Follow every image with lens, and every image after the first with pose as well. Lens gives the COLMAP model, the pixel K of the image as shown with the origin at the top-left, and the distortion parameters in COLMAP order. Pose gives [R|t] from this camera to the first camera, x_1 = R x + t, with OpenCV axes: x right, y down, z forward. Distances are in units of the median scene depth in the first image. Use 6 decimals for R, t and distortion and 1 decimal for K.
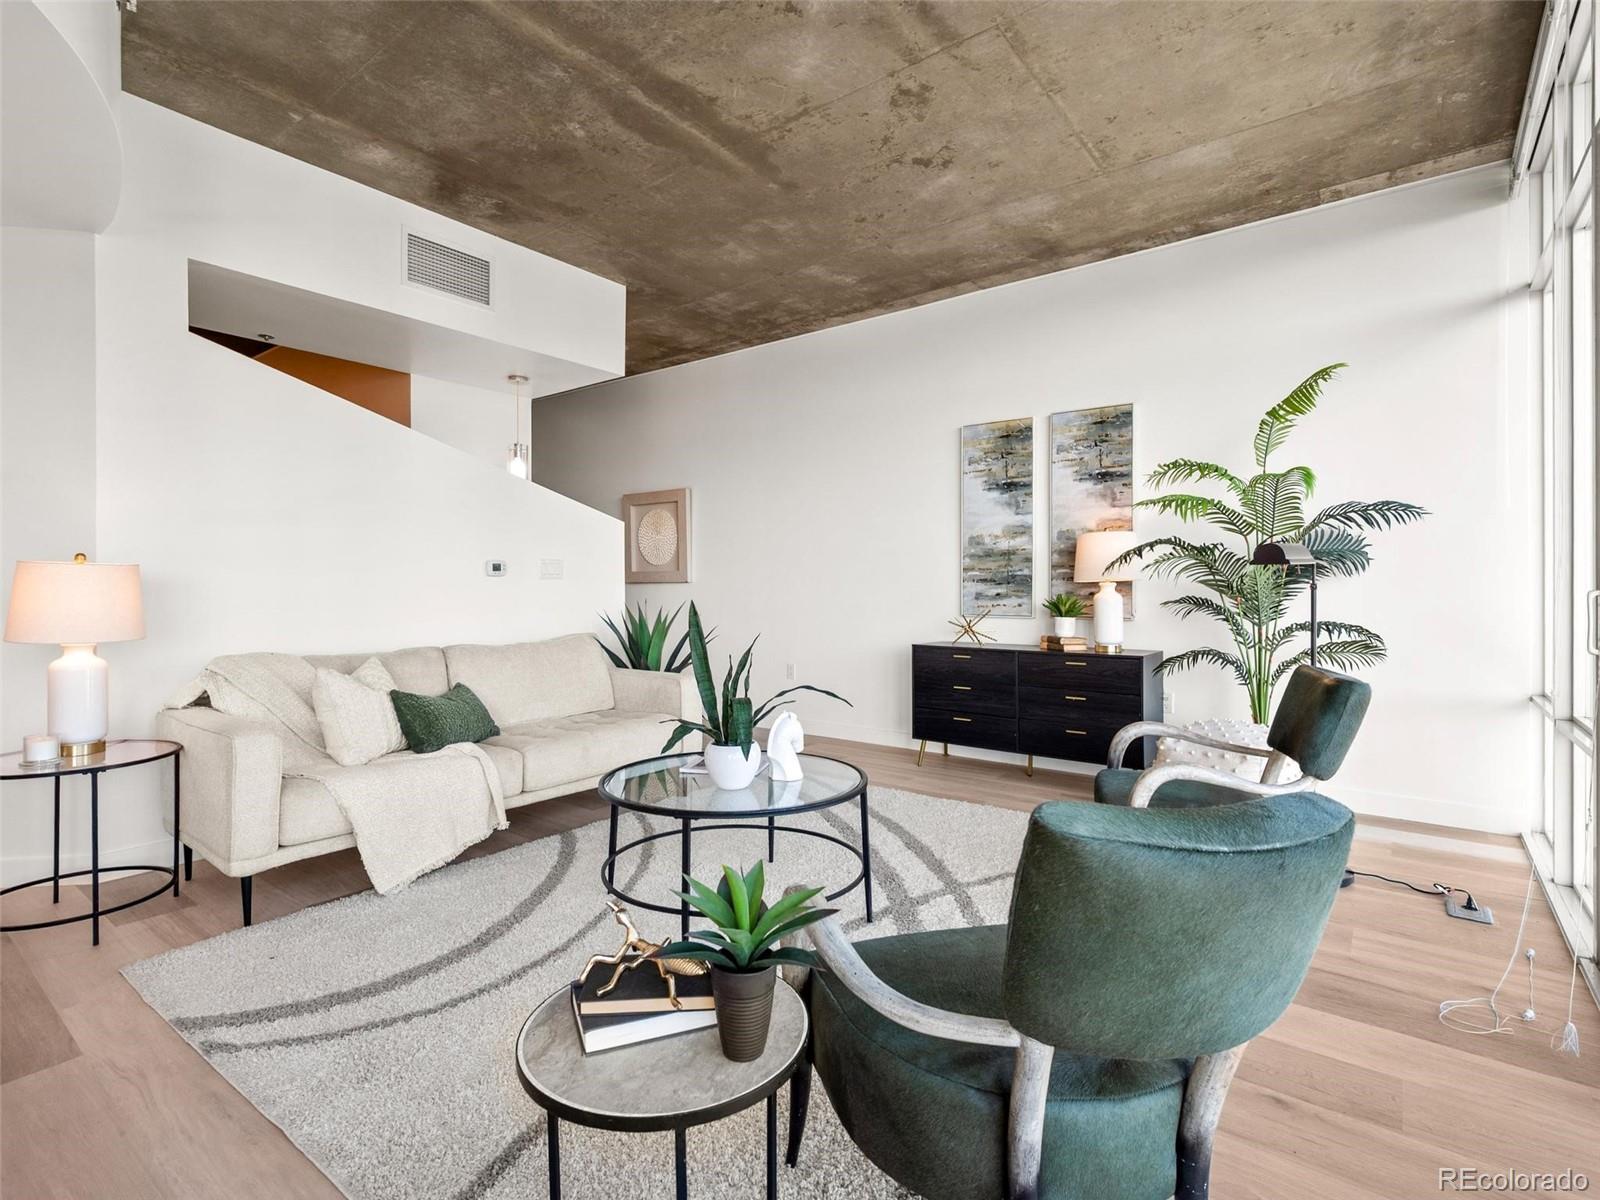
lens RADIAL K [[783.0, 0, 801.0], [0, 783.0, 587.9], [0, 0, 1]] dist [0.000886, -0.000682]
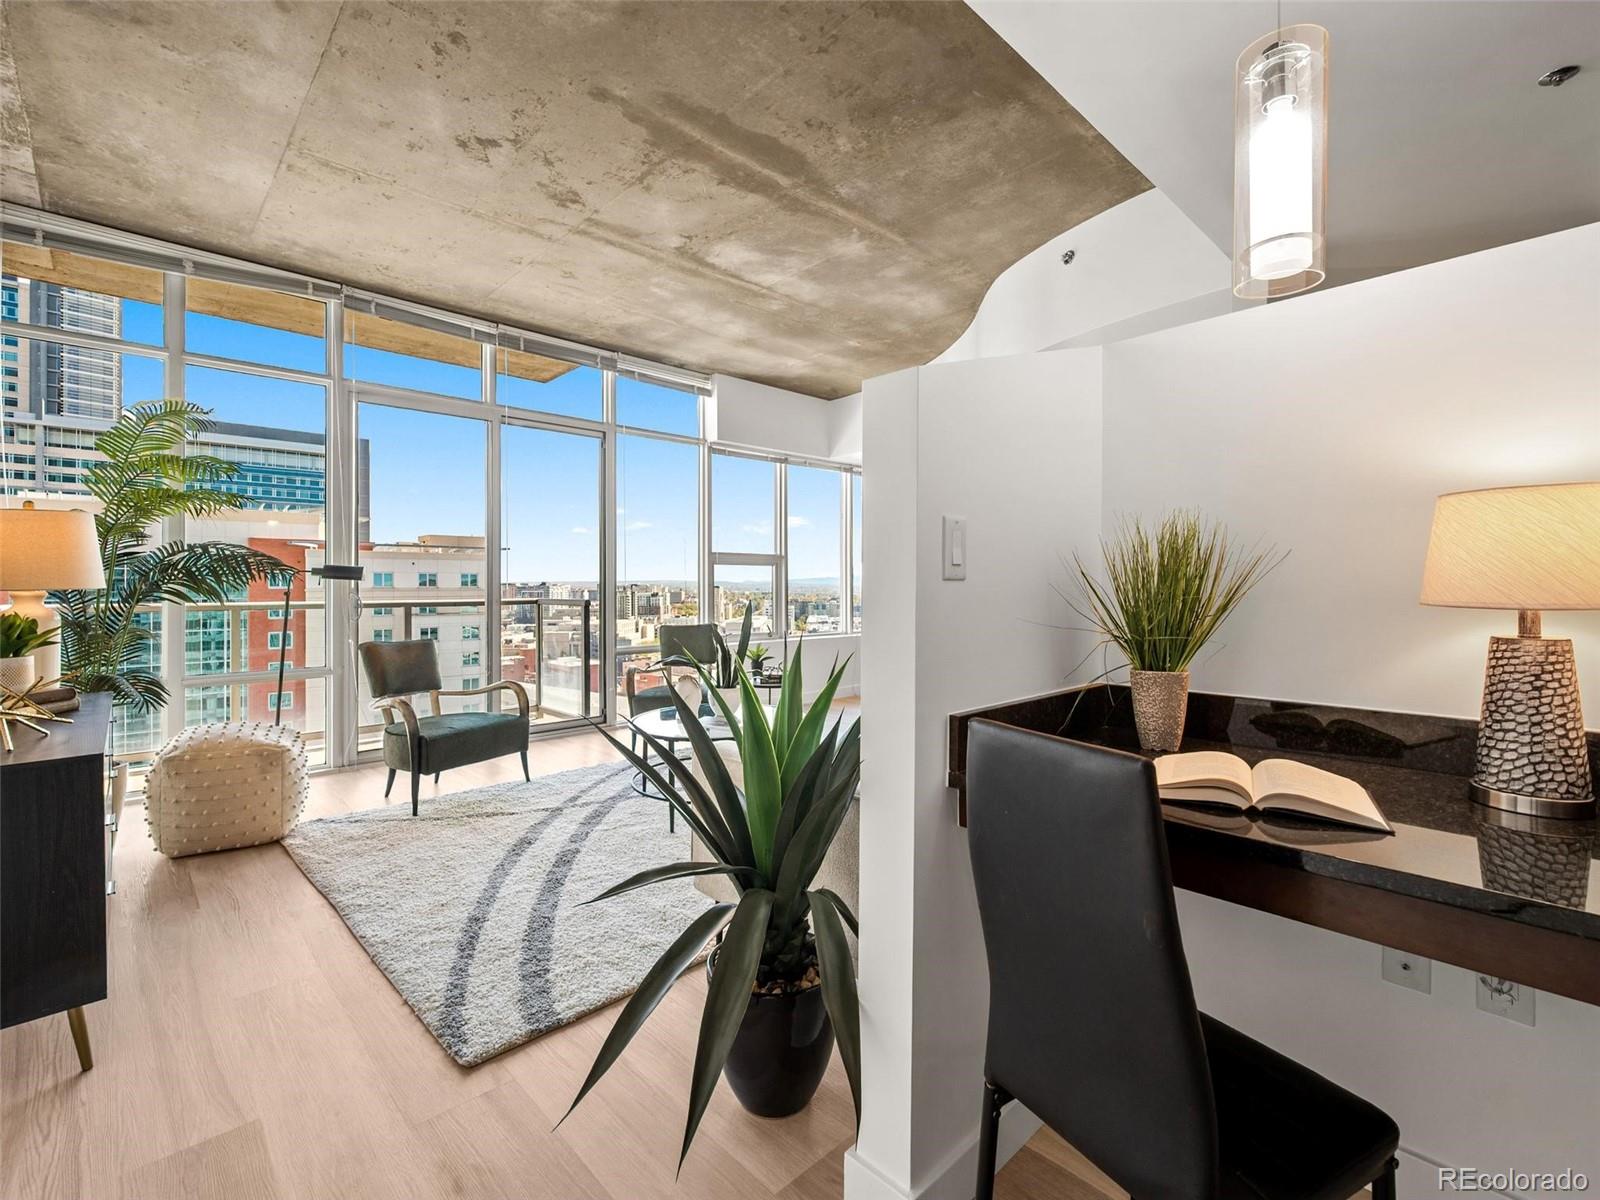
lens RADIAL K [[725.6, 0, 805.3], [0, 725.6, 580.5], [0, 0, 1]] dist [-0.001101, -0.000438]
pose [[-0.989151, 0.004060, 0.146843, -0.297513], [0.003816, 0.999991, -0.001940, -0.013395], [-0.146849, -0.001359, -0.989158, 1.546259]]
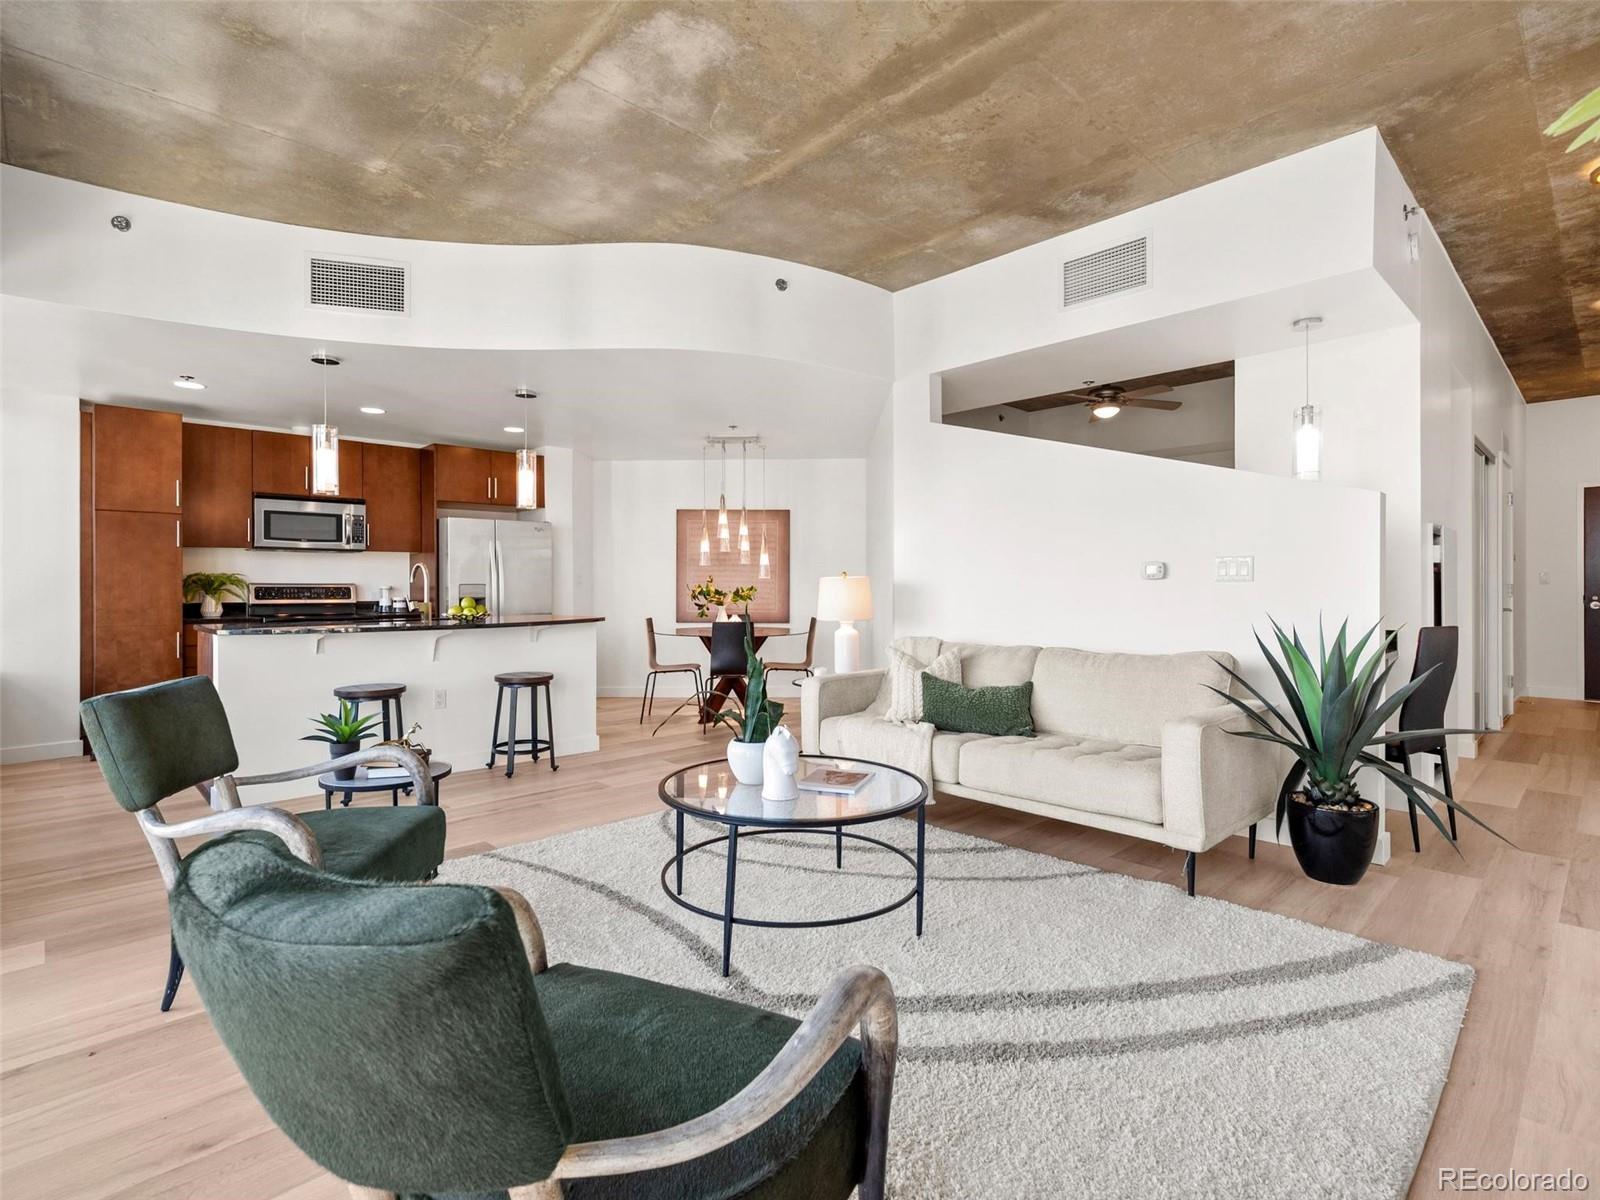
lens RADIAL K [[783.0, 0, 801.0], [0, 783.0, 587.9], [0, 0, 1]] dist [0.000886, -0.000682]
pose [[-0.147796, -0.000814, -0.989017, 0.588798], [-0.001797, 0.999998, -0.000555, -0.003600], [0.989016, 0.001696, -0.147798, 0.762164]]
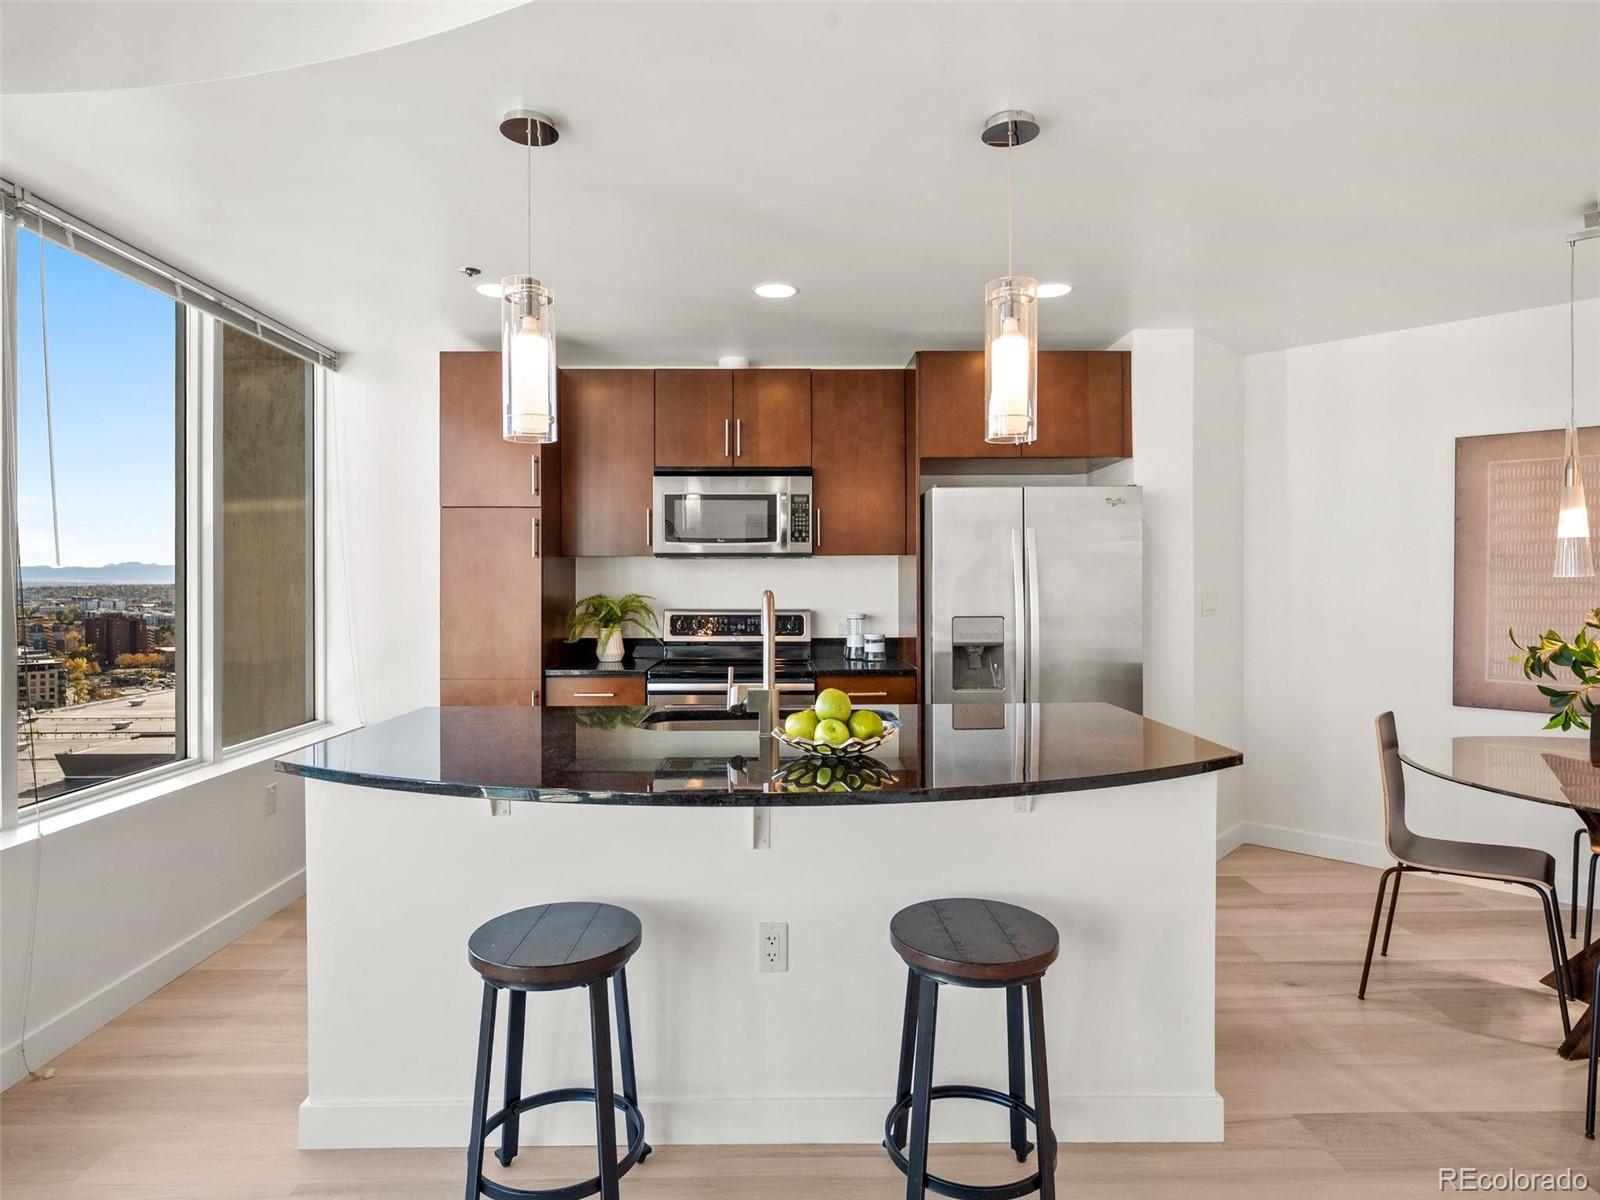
lens RADIAL K [[903.8, 0, 795.4], [0, 903.8, 583.9], [0, 0, 1]] dist [0.000175, -0.000724]
pose [[-0.781485, 0.002435, -0.623919, -0.172275], [-0.002285, 0.999975, 0.006763, -0.051423], [0.623920, 0.006711, -0.781459, 0.472378]]
